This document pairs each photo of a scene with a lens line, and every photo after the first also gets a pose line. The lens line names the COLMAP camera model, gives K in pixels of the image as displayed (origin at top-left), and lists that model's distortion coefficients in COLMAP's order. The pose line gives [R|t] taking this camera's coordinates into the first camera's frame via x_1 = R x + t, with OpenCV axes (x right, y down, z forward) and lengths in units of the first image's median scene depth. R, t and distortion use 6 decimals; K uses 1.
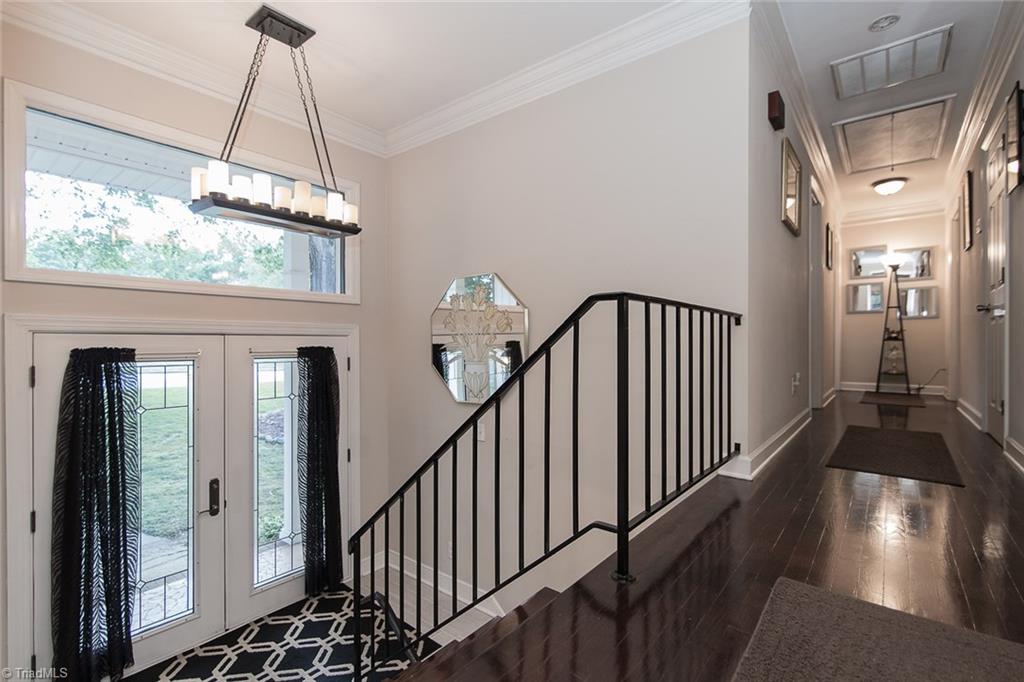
lens RADIAL K [[462.9, 0, 519.8], [0, 462.9, 339.1], [0, 0, 1]] dist [-0.000949, -0.000982]
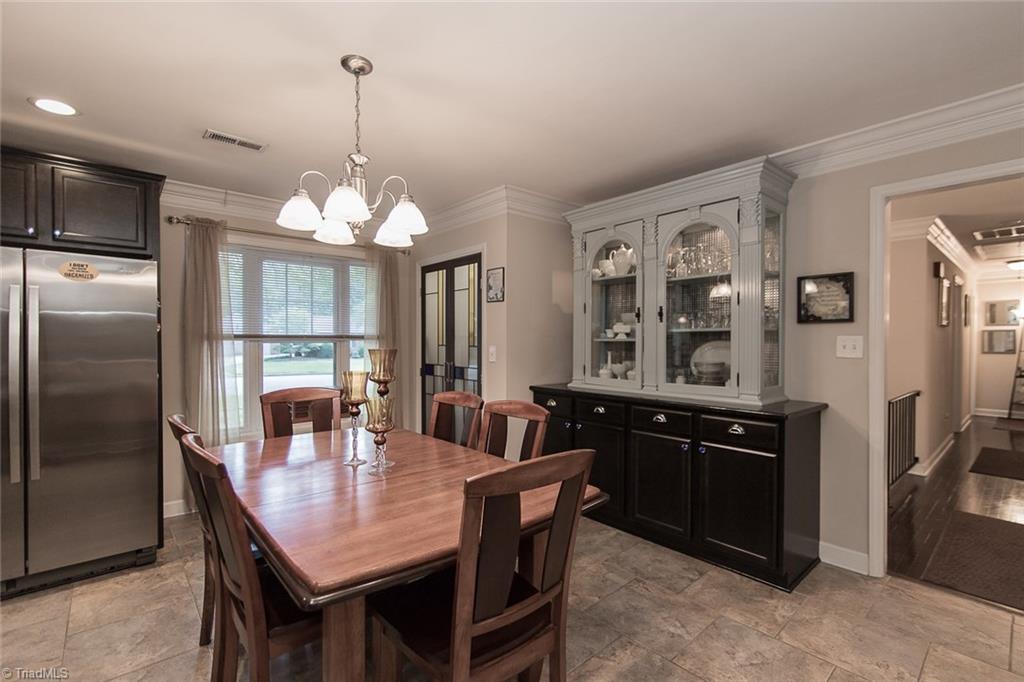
lens RADIAL K [[462.9, 0, 518.8], [0, 462.9, 345.9], [0, 0, 1]] dist [-0.000949, -0.000982]
pose [[0.985791, -0.000869, -0.167975, -0.403204], [0.003955, 0.999830, 0.018036, -0.135424], [0.167930, -0.018444, 0.985626, -0.559802]]
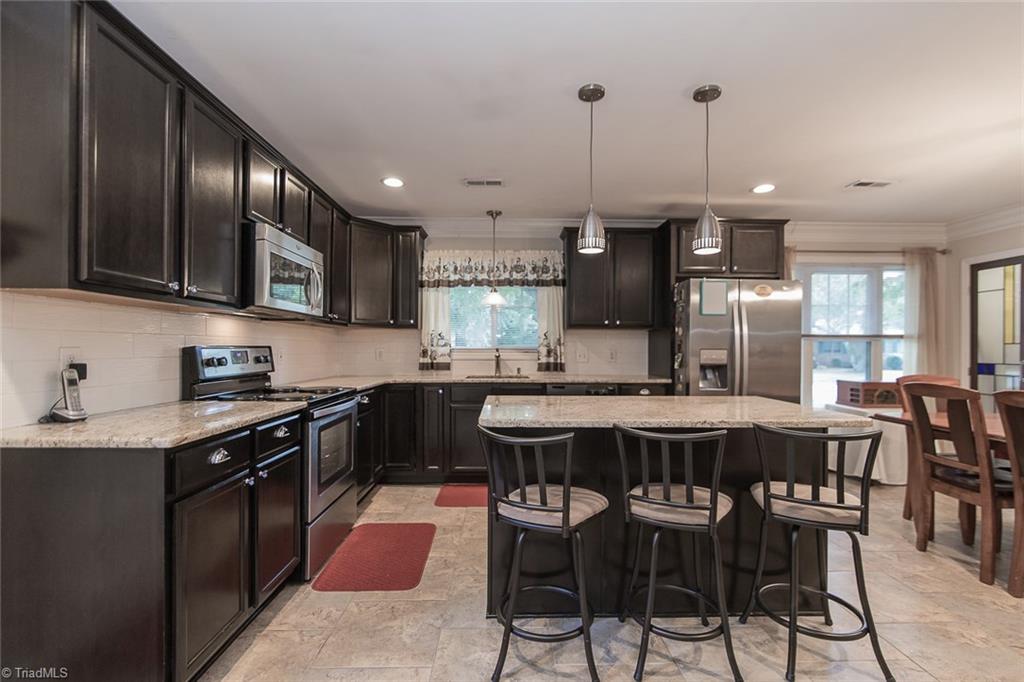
lens RADIAL K [[462.9, 0, 511.1], [0, 462.9, 346.5], [0, 0, 1]] dist [-0.000949, -0.000982]
pose [[0.637997, -0.004056, -0.770028, -0.933232], [0.004371, 0.999989, -0.001646, -0.095969], [0.770027, -0.002316, 0.638008, -1.488149]]
